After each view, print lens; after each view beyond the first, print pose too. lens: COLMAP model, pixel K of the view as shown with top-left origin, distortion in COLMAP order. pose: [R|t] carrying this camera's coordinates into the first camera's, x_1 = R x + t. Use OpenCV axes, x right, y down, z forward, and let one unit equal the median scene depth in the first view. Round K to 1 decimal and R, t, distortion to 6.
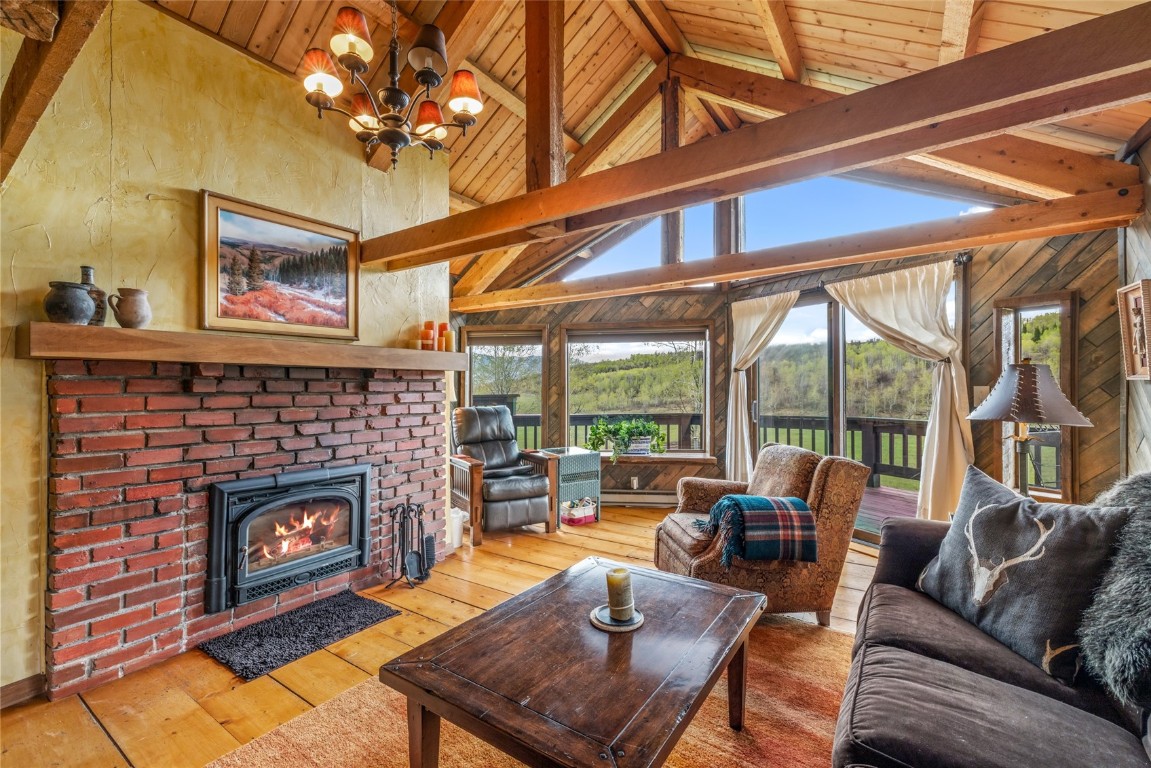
lens RADIAL K [[499.6, 0, 567.7], [0, 499.6, 384.6], [0, 0, 1]] dist [-0.000405, 0.000996]
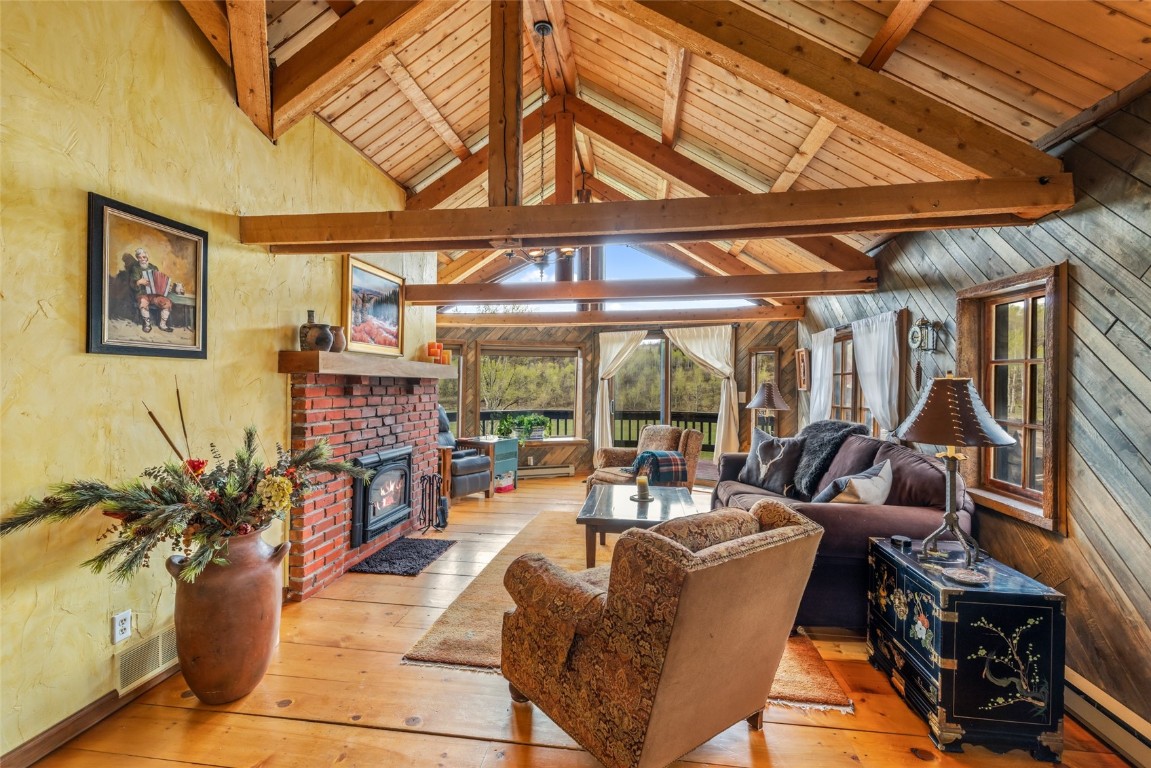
lens RADIAL K [[499.6, 0, 575.8], [0, 499.6, 386.4], [0, 0, 1]] dist [-0.000405, 0.000996]
pose [[0.896122, 0.007976, 0.443736, -0.670771], [-0.010022, 0.999947, 0.002265, -0.016866], [-0.443694, -0.006477, 0.896155, -0.493913]]
